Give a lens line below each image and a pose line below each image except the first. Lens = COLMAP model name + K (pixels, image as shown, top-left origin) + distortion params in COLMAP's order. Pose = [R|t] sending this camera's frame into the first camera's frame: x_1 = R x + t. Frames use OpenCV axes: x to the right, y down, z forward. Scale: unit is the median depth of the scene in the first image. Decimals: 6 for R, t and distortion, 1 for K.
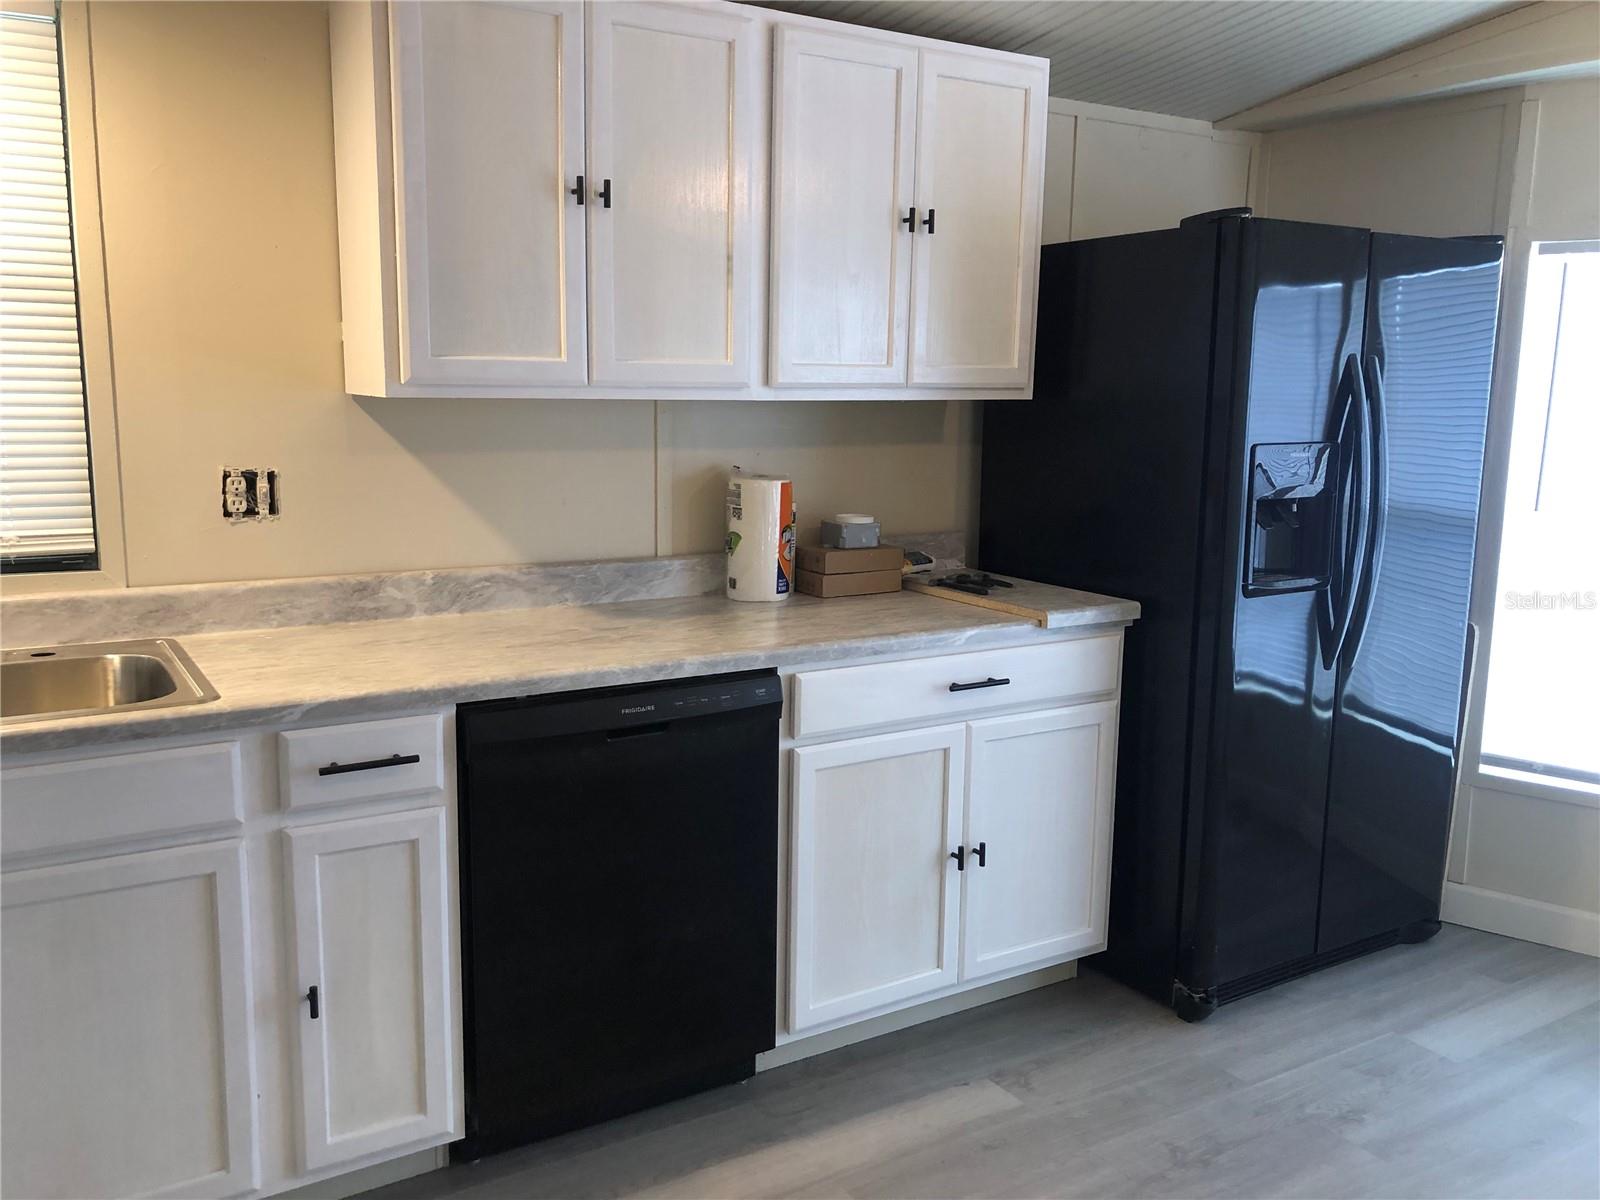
lens RADIAL K [[1286.1, 0, 800.8], [0, 1286.1, 605.9], [0, 0, 1]] dist [0.009525, 0.005469]
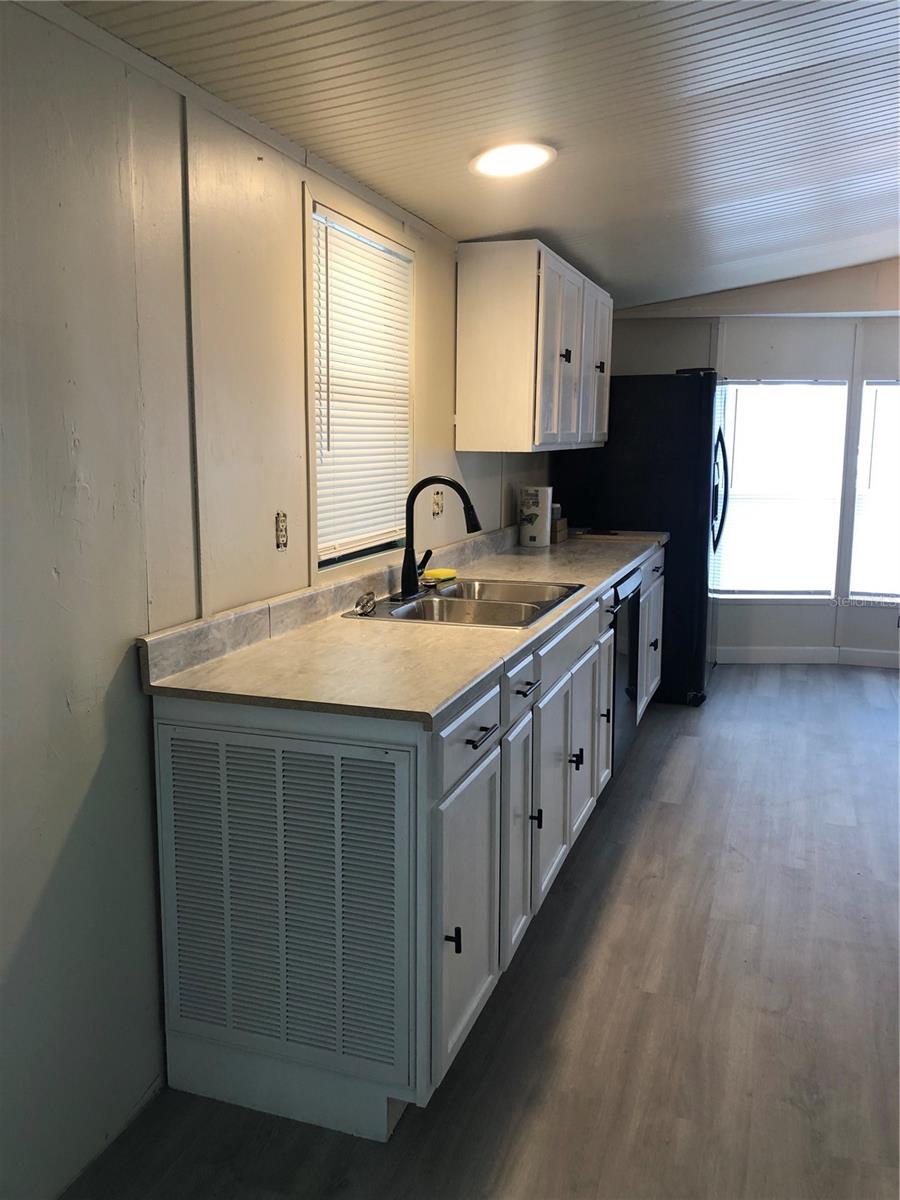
lens RADIAL K [[974.3, 0, 449.0], [0, 974.3, 583.6], [0, 0, 1]] dist [0.062893, -0.087654]
pose [[0.776023, -0.099471, 0.622811, -1.444193], [0.100634, 0.994362, 0.033423, -0.014404], [-0.622624, 0.036738, 0.781658, -0.169805]]
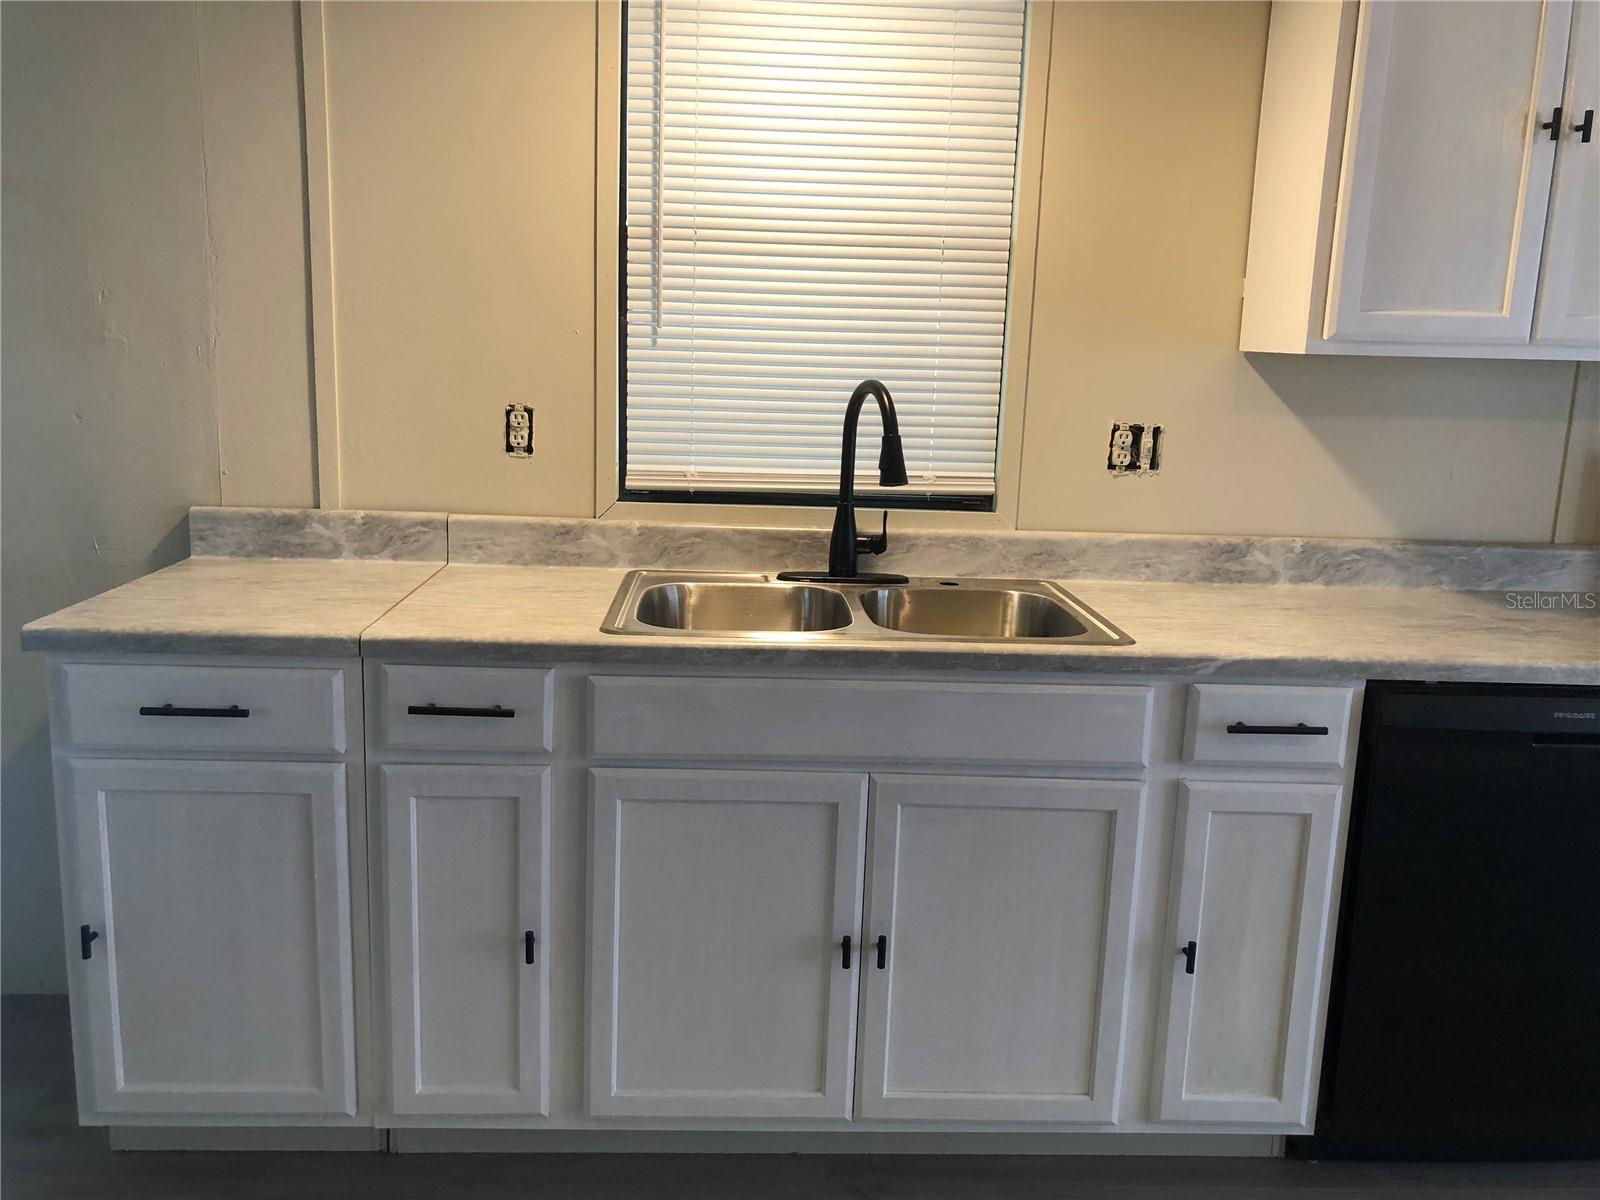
lens RADIAL K [[1306.9, 0, 797.1], [0, 1306.9, 592.1], [0, 0, 1]] dist [0.037980, -0.064093]
pose [[0.870162, 0.102882, -0.481906, -0.156366], [-0.099607, 0.994497, 0.032457, 0.020462], [0.482594, 0.019758, 0.875621, -0.036090]]
